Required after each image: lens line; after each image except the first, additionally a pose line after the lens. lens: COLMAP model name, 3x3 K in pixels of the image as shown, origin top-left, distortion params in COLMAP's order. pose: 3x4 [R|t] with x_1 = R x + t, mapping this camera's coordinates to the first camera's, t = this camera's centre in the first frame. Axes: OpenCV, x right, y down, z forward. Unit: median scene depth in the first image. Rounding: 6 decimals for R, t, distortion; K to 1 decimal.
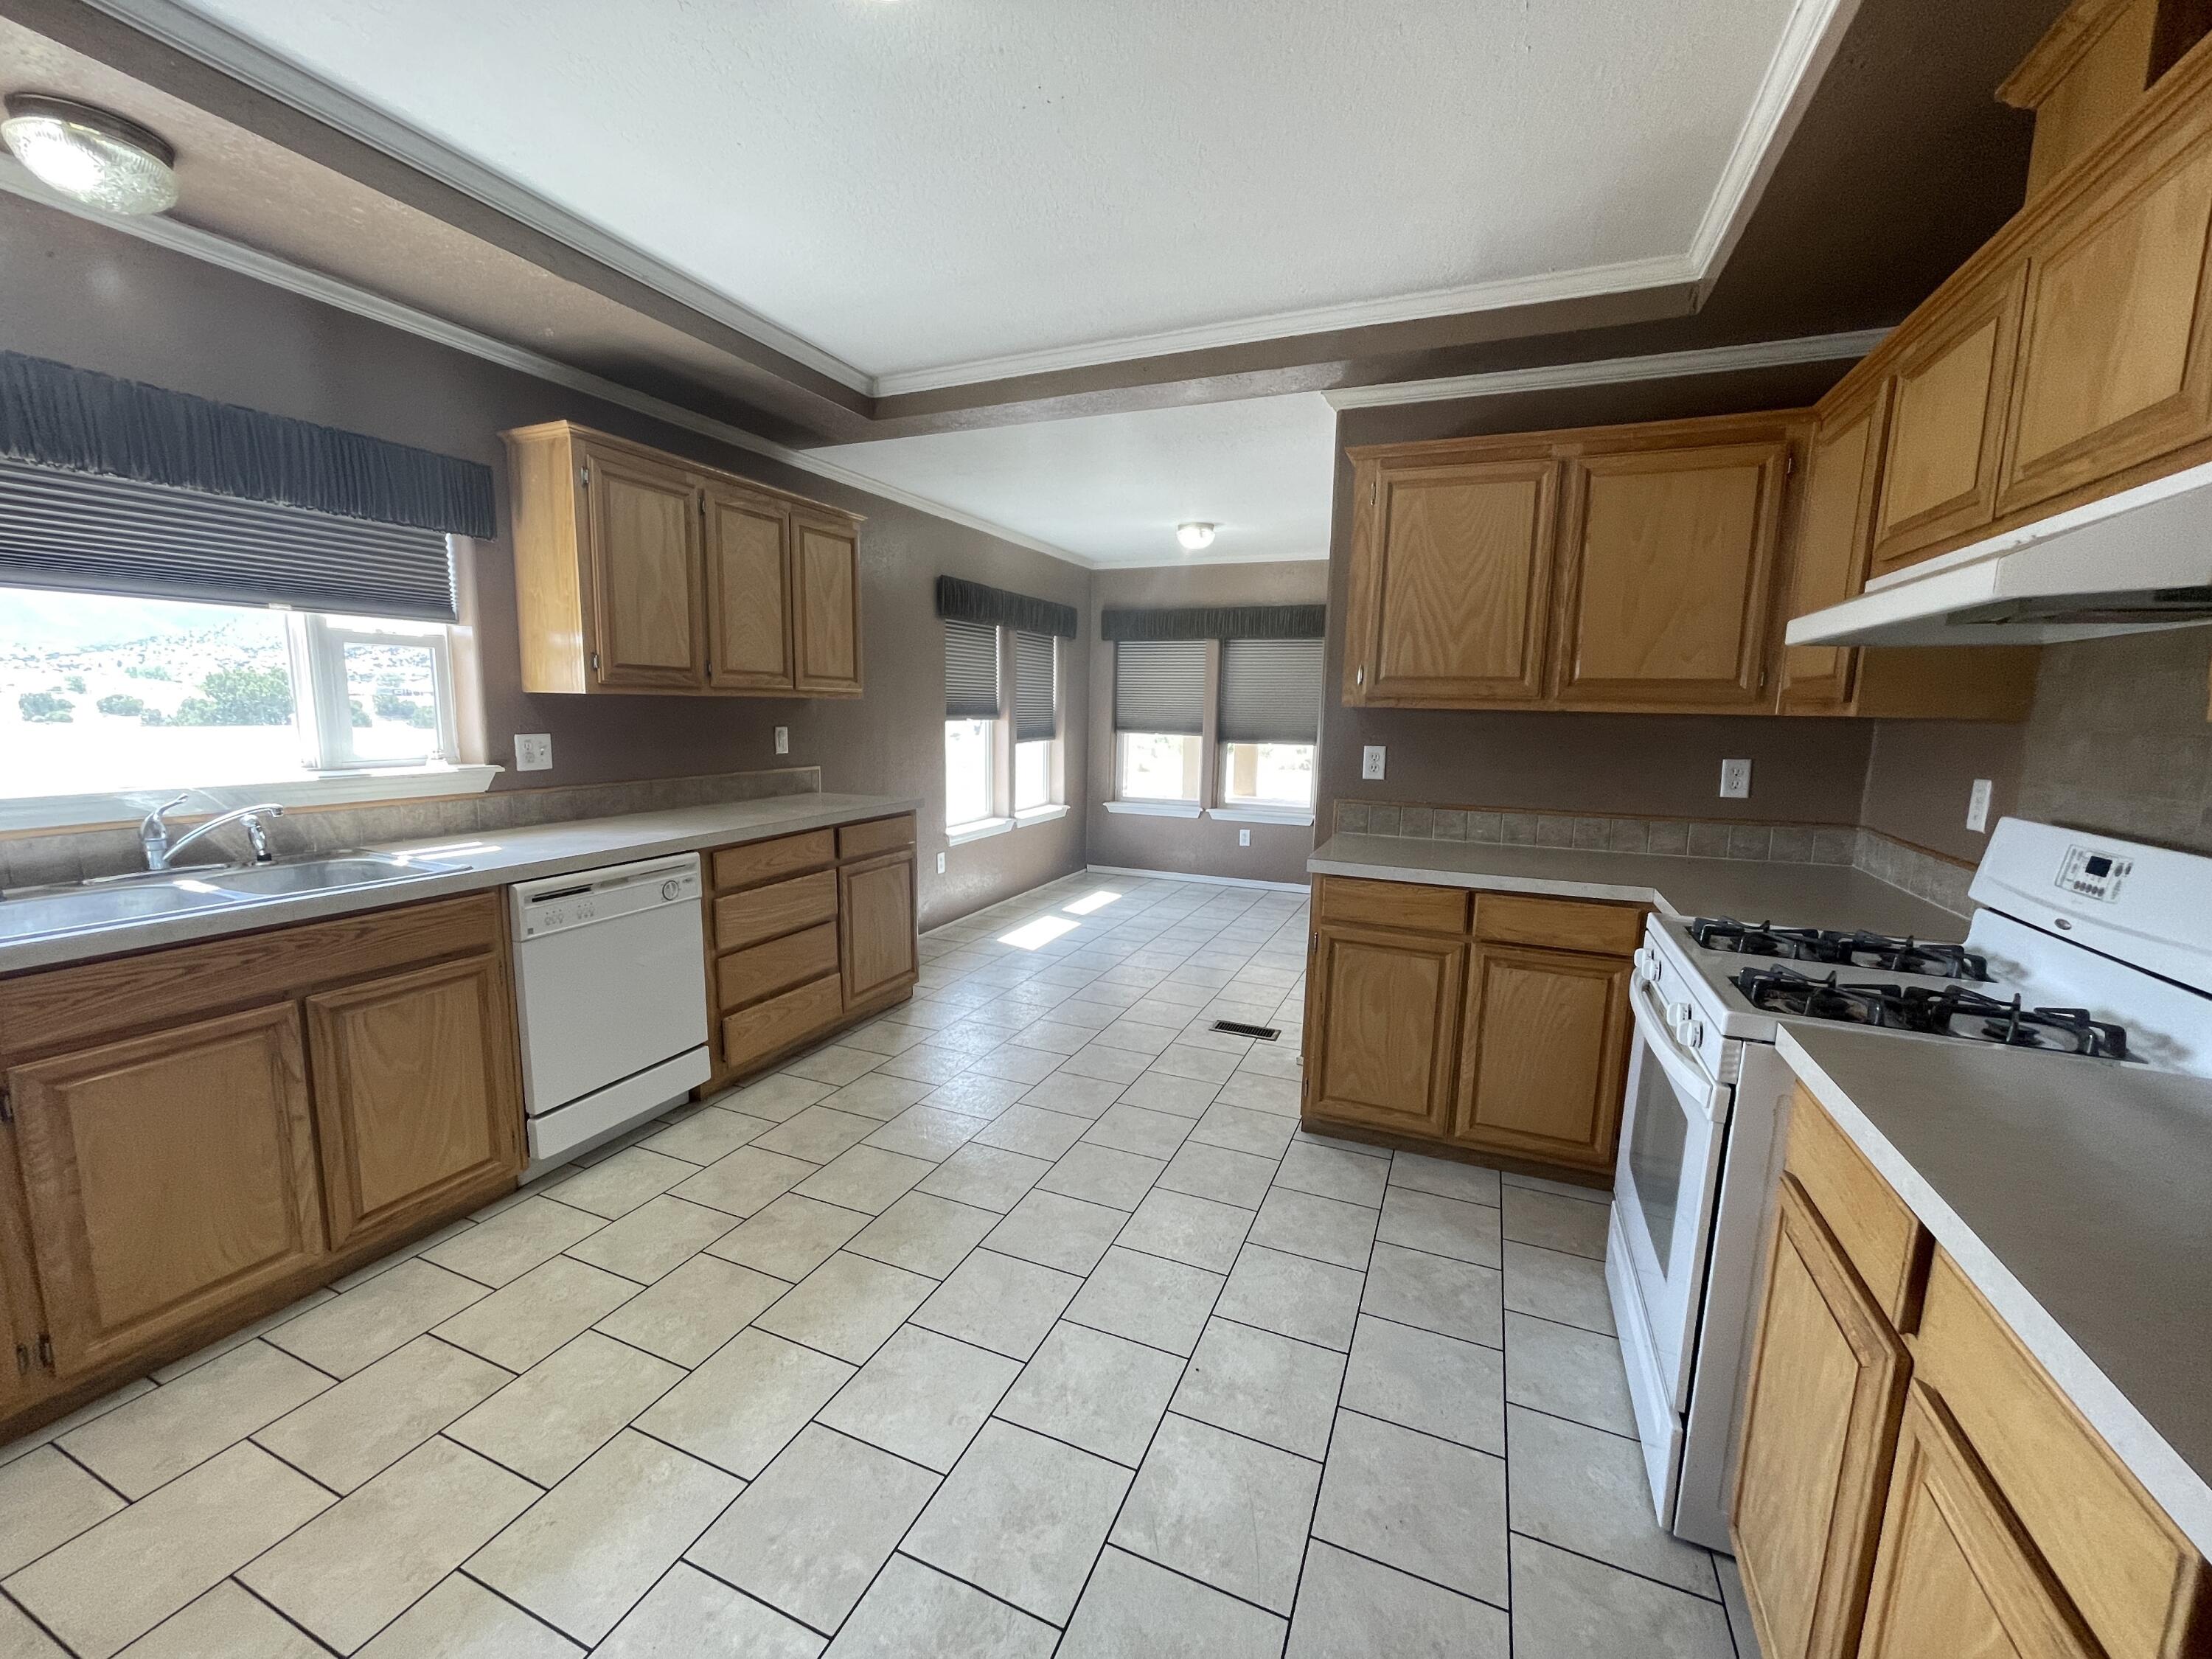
lens RADIAL K [[894.5, 0, 1099.3], [0, 894.5, 833.9], [0, 0, 1]] dist [0.001554, -0.000492]
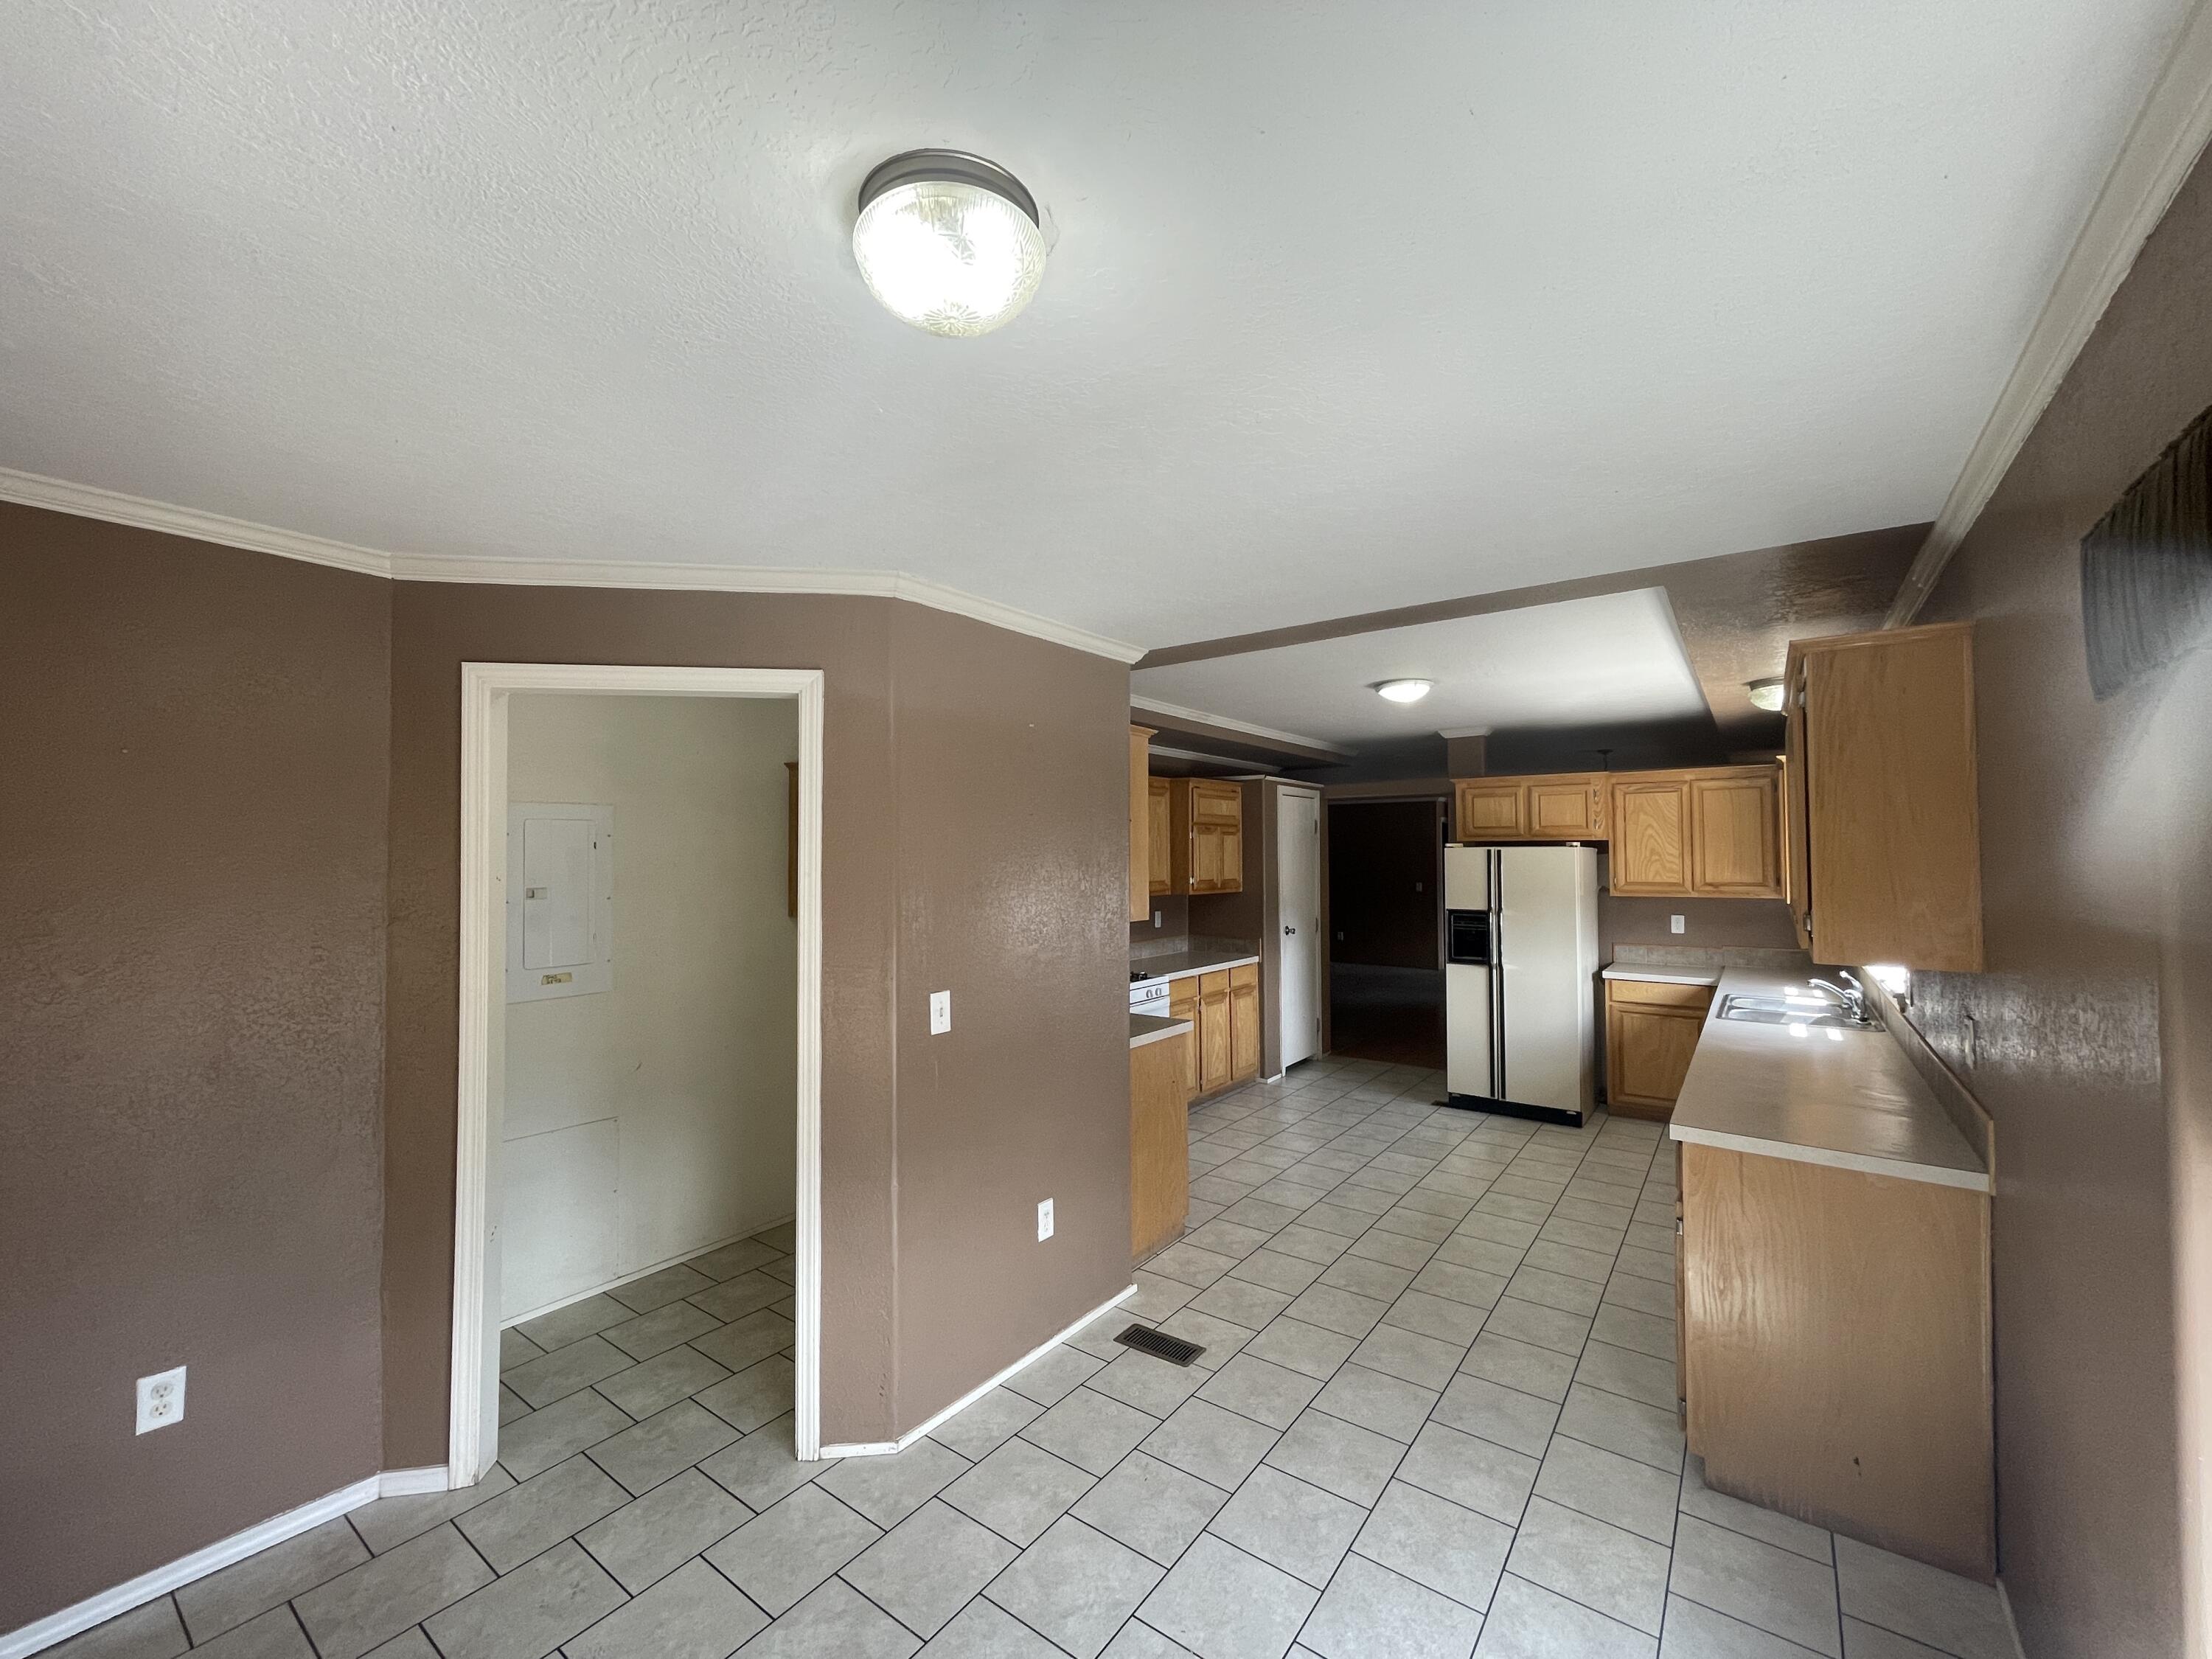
lens RADIAL K [[894.5, 0, 1108.5], [0, 894.5, 831.2], [0, 0, 1]] dist [0.001554, -0.000492]
pose [[-0.975852, -0.018987, 0.217607, 0.064977], [0.006238, 0.993387, 0.114647, -0.451048], [-0.218344, 0.113236, -0.969280, 2.457823]]
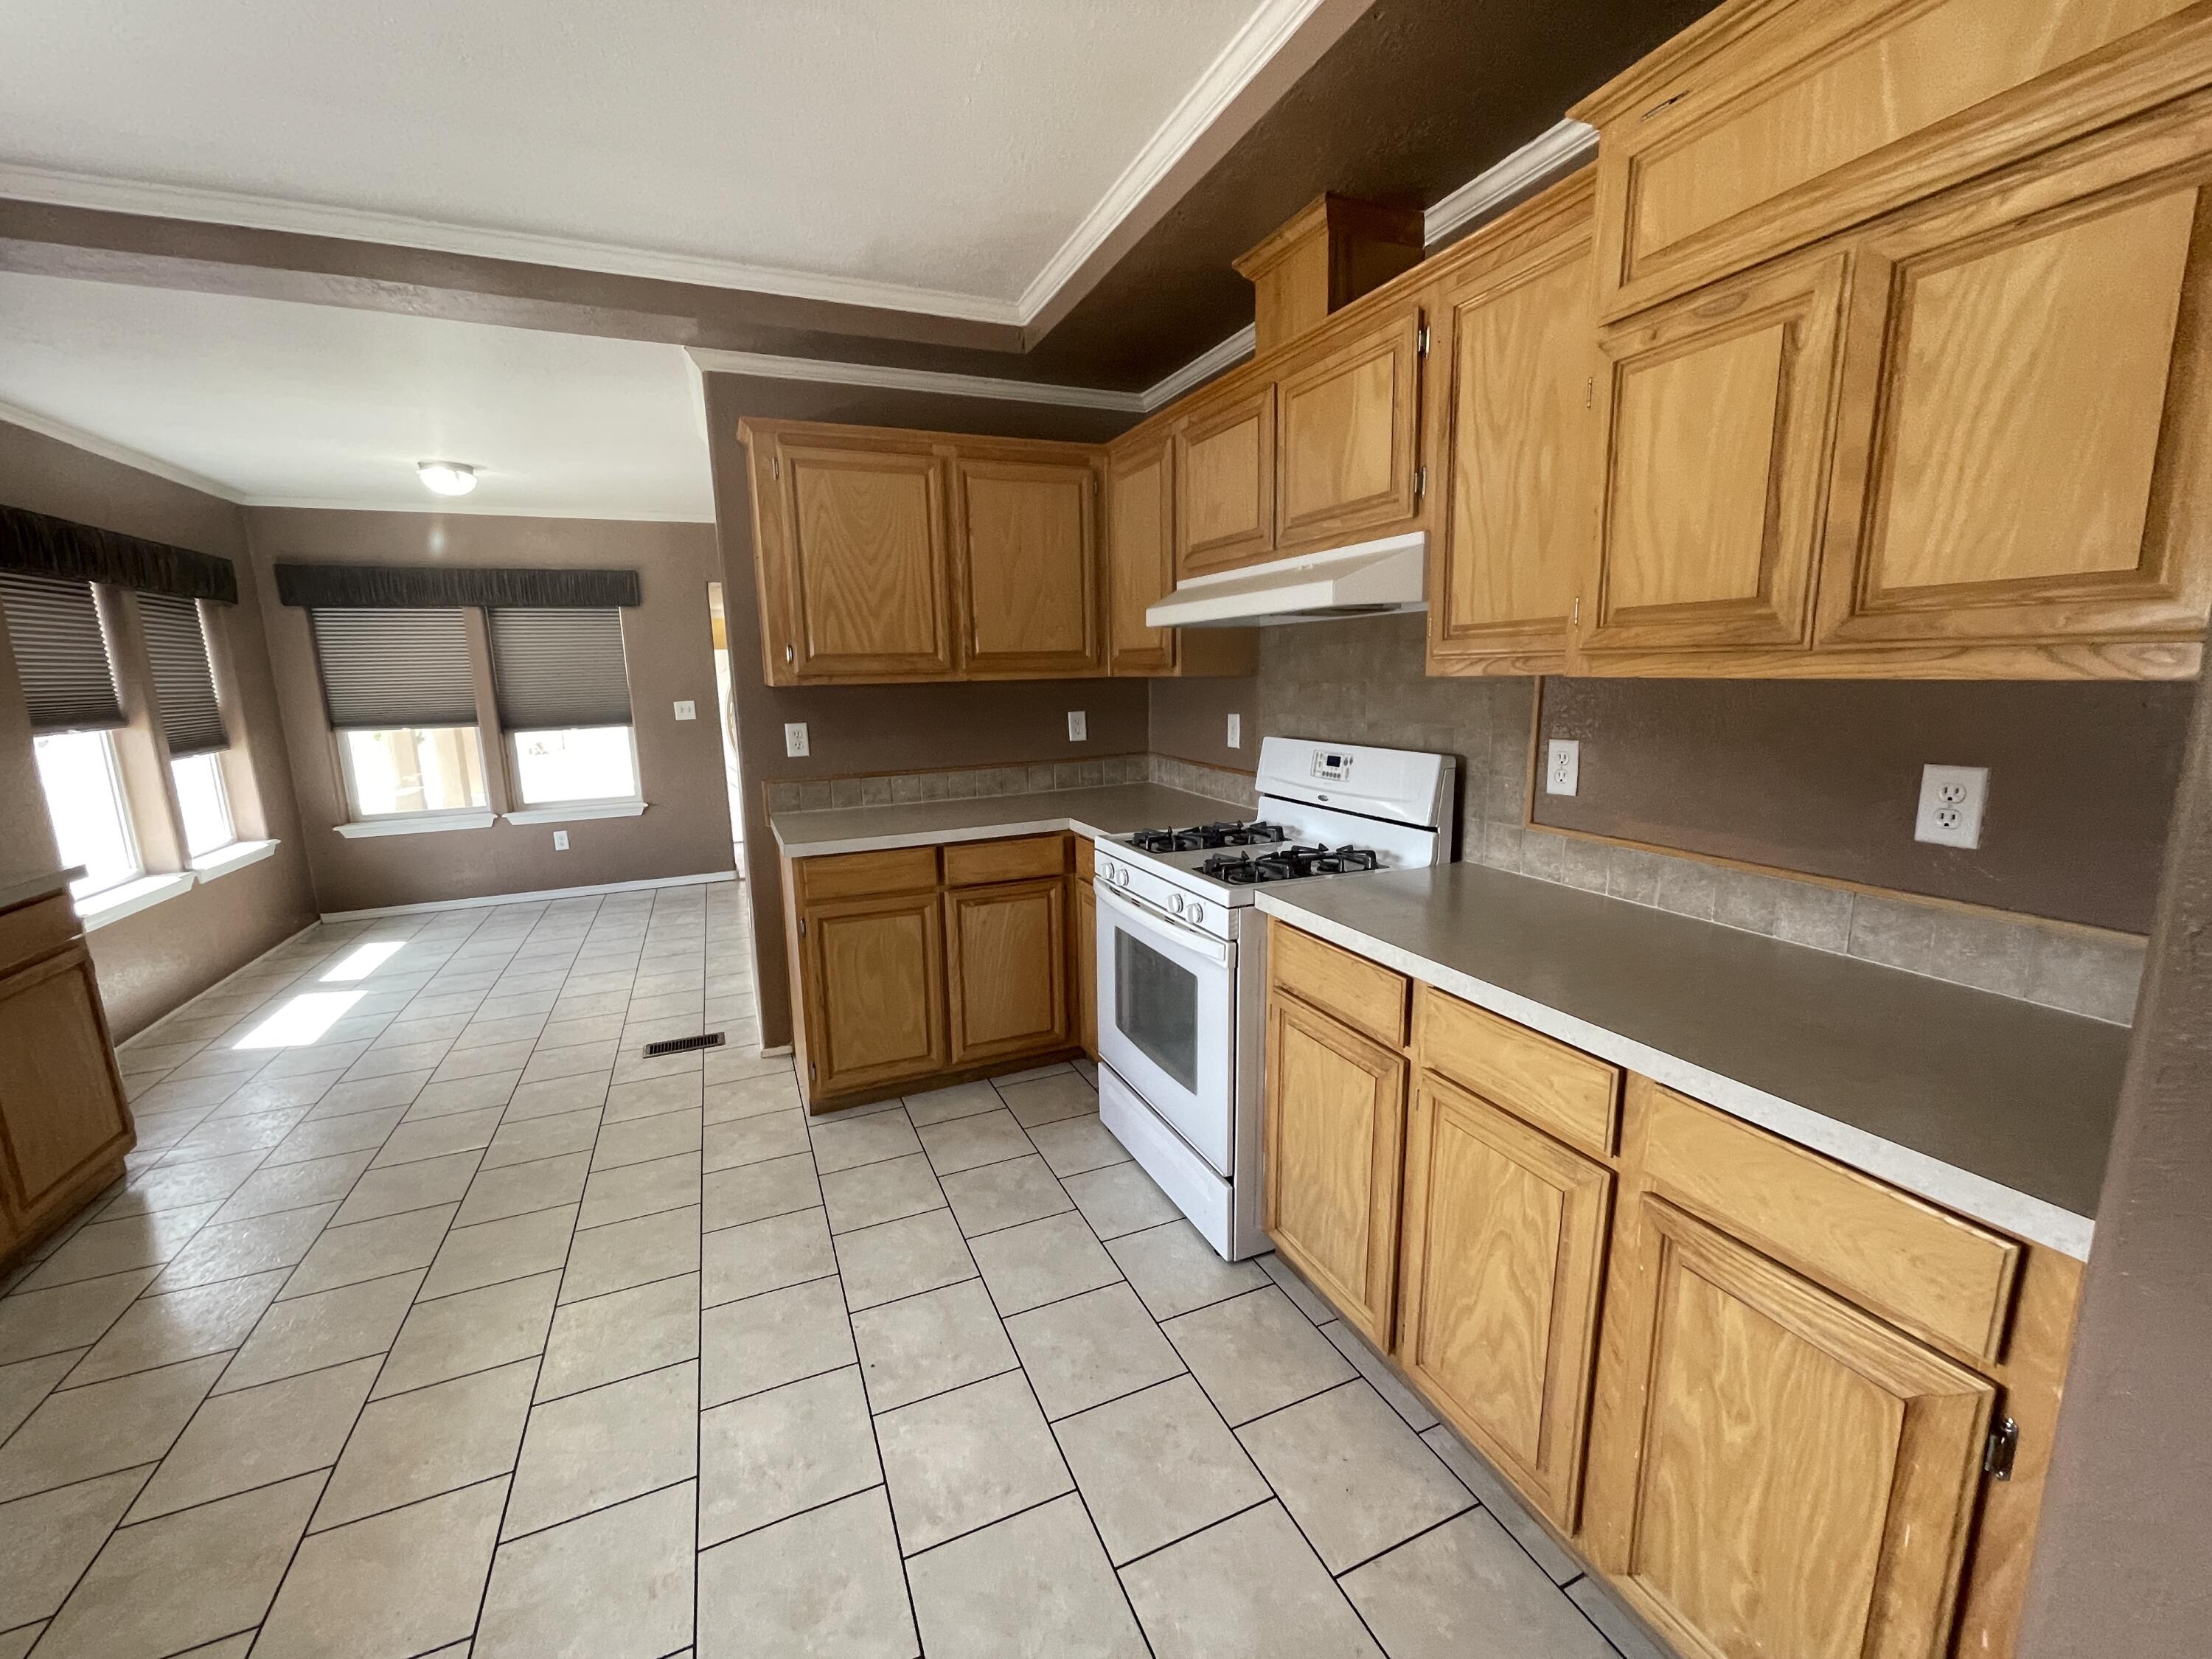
lens RADIAL K [[894.5, 0, 1094.4], [0, 894.5, 833.9], [0, 0, 1]] dist [0.001554, -0.000492]
pose [[0.689543, -0.168830, 0.704292, -0.222851], [0.142349, 0.985075, 0.096771, -0.030658], [-0.710118, 0.033527, 0.703284, 0.075047]]
